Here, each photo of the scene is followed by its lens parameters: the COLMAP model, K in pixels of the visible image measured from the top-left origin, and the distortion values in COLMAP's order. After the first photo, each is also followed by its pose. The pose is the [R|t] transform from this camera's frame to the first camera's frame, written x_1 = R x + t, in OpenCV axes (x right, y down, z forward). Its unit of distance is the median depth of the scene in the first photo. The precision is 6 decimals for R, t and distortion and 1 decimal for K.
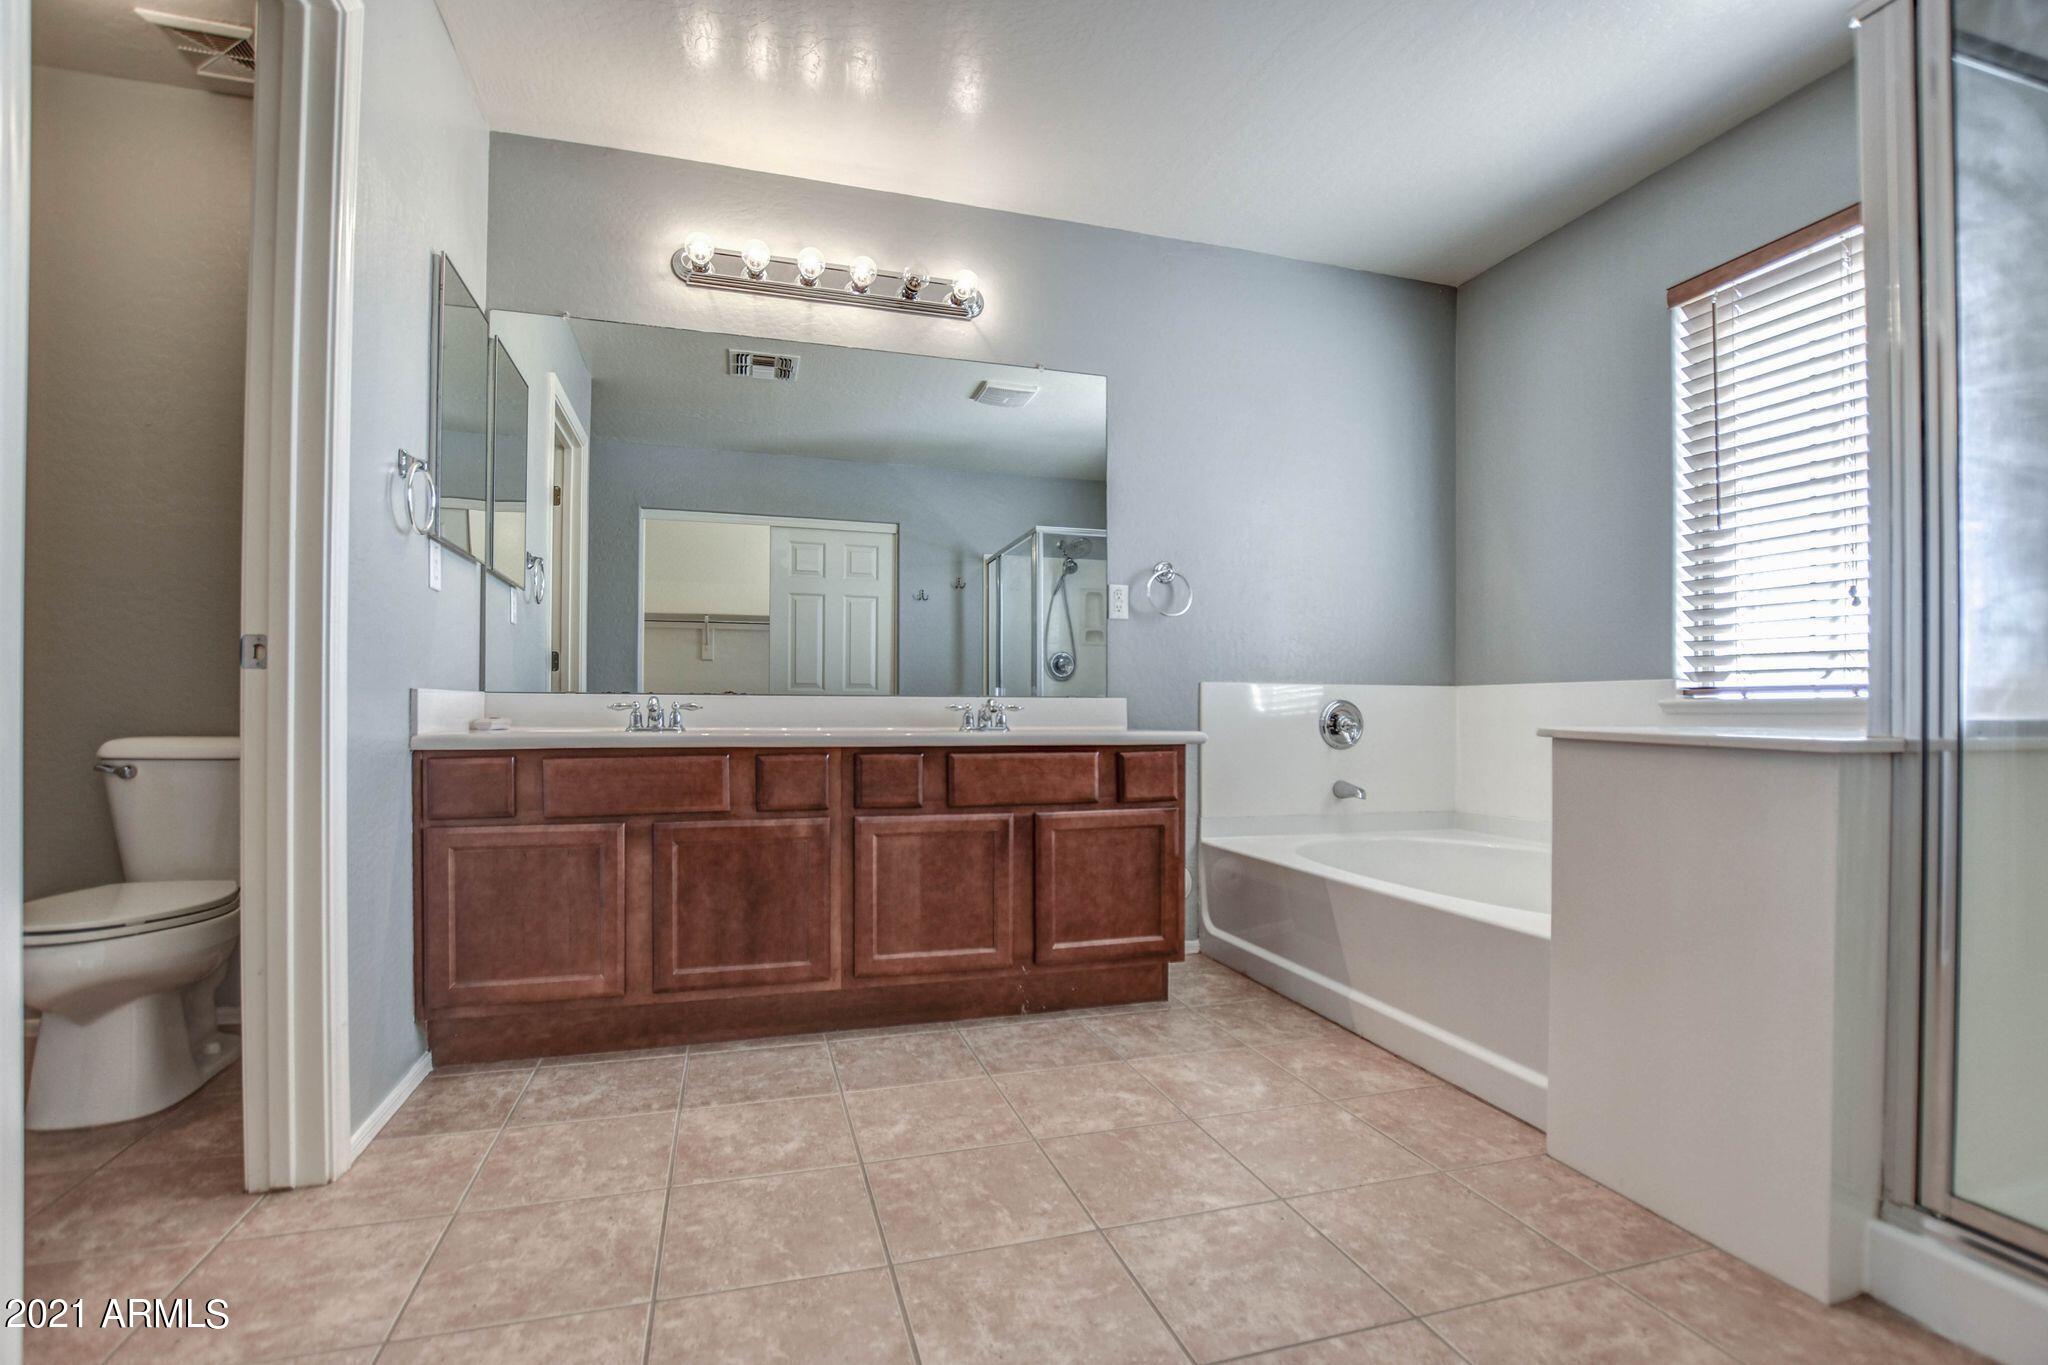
lens RADIAL K [[951.7, 0, 990.0], [0, 951.7, 722.8], [0, 0, 1]] dist [-0.024244, 0.000514]
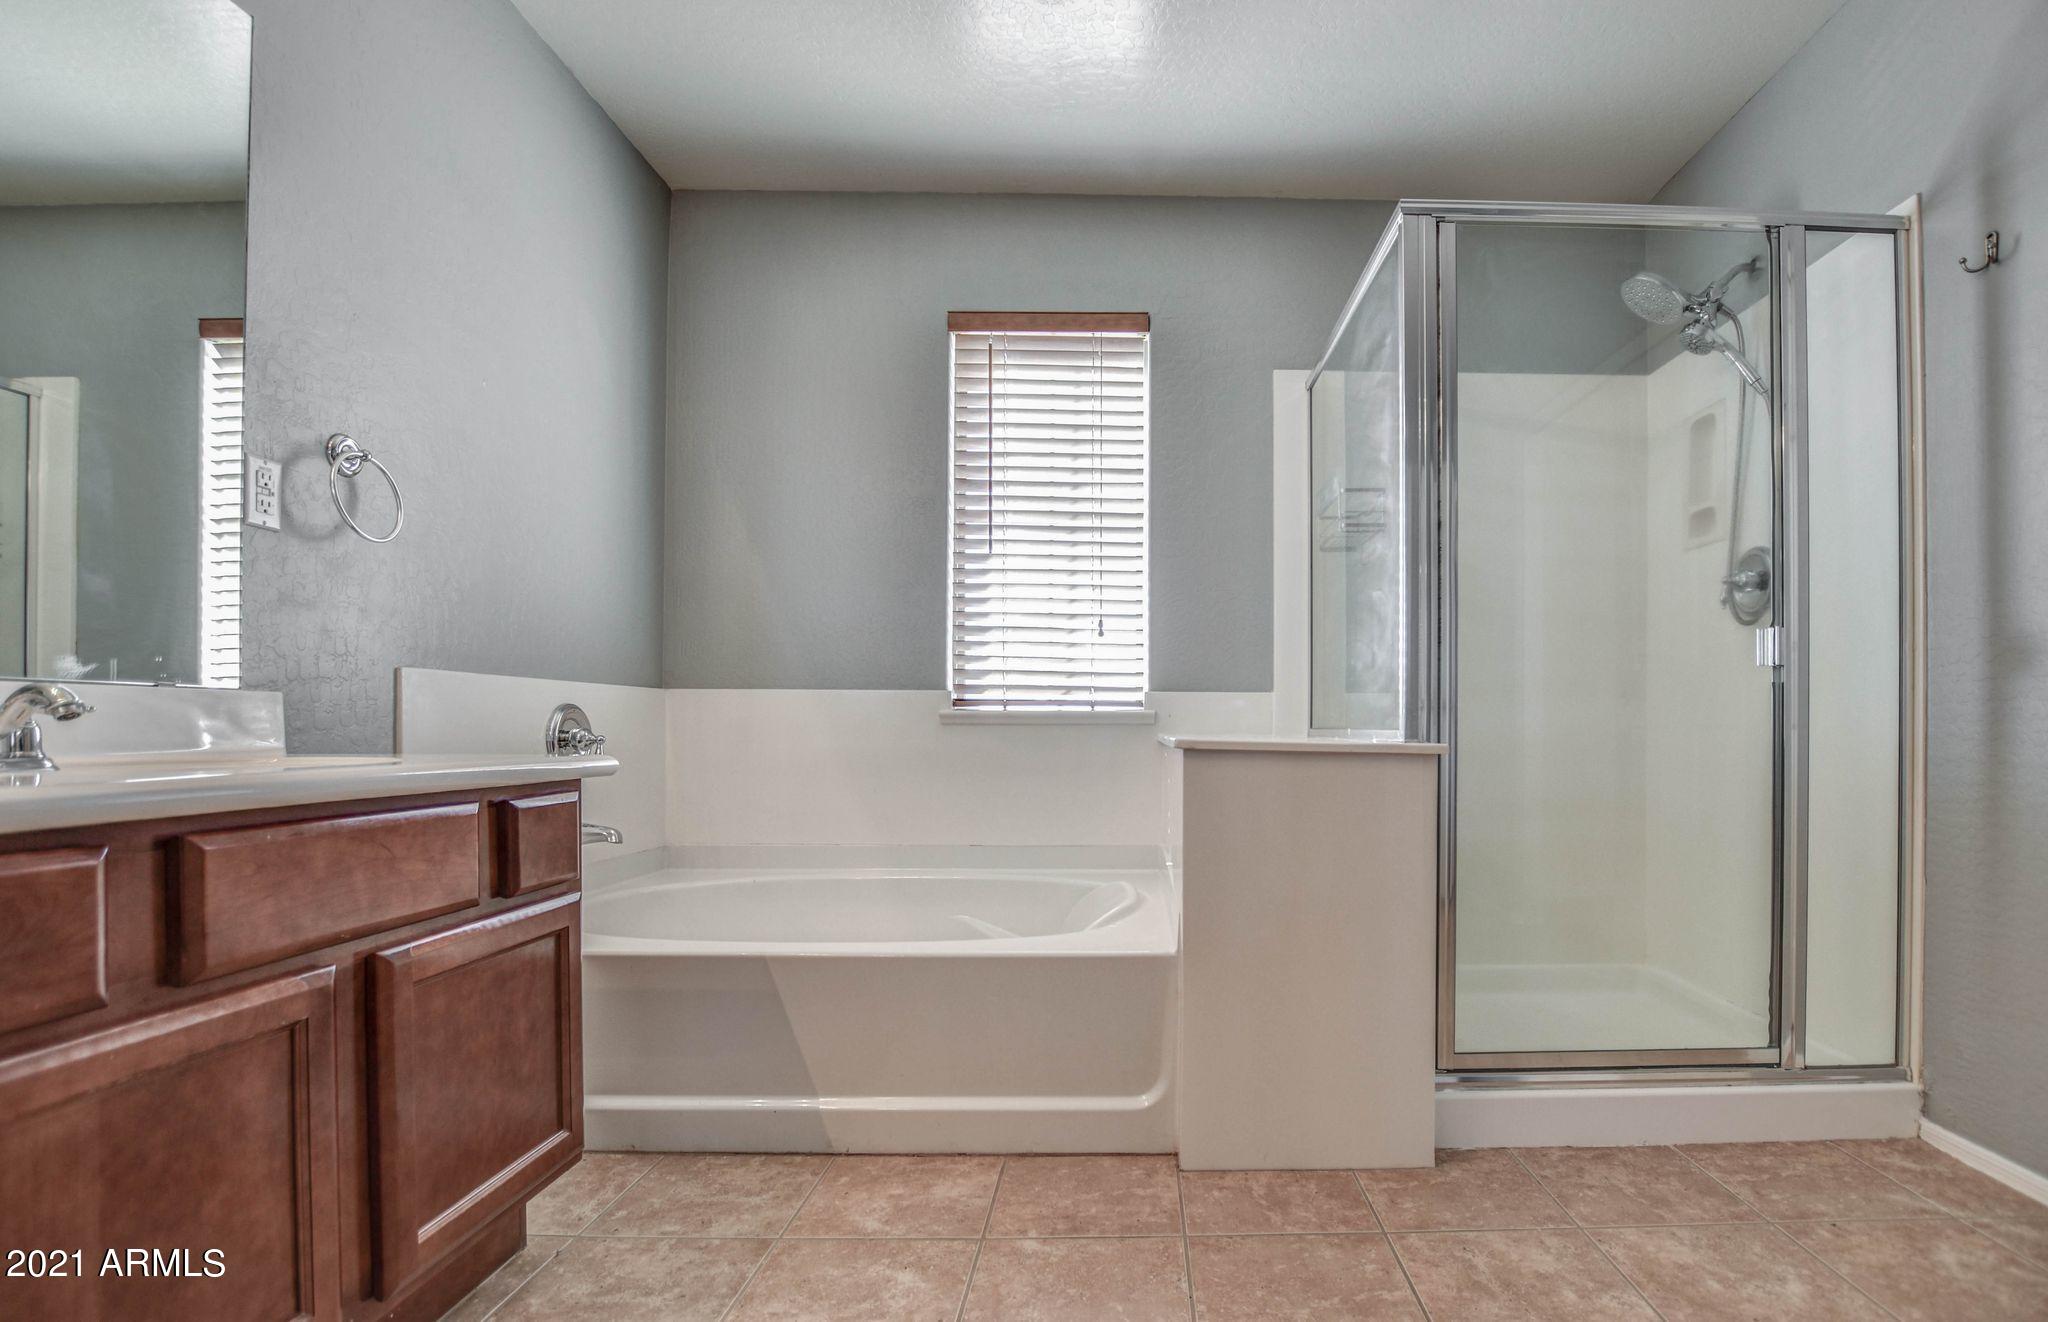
lens RADIAL K [[1034.3, 0, 1024.1], [0, 1034.3, 730.8], [0, 0, 1]] dist [-0.033624, -0.000579]
pose [[0.236395, -0.006390, 0.971636, -0.357853], [0.007619, 0.999960, 0.004723, -0.006858], [-0.971627, 0.006286, 0.236435, 0.654575]]
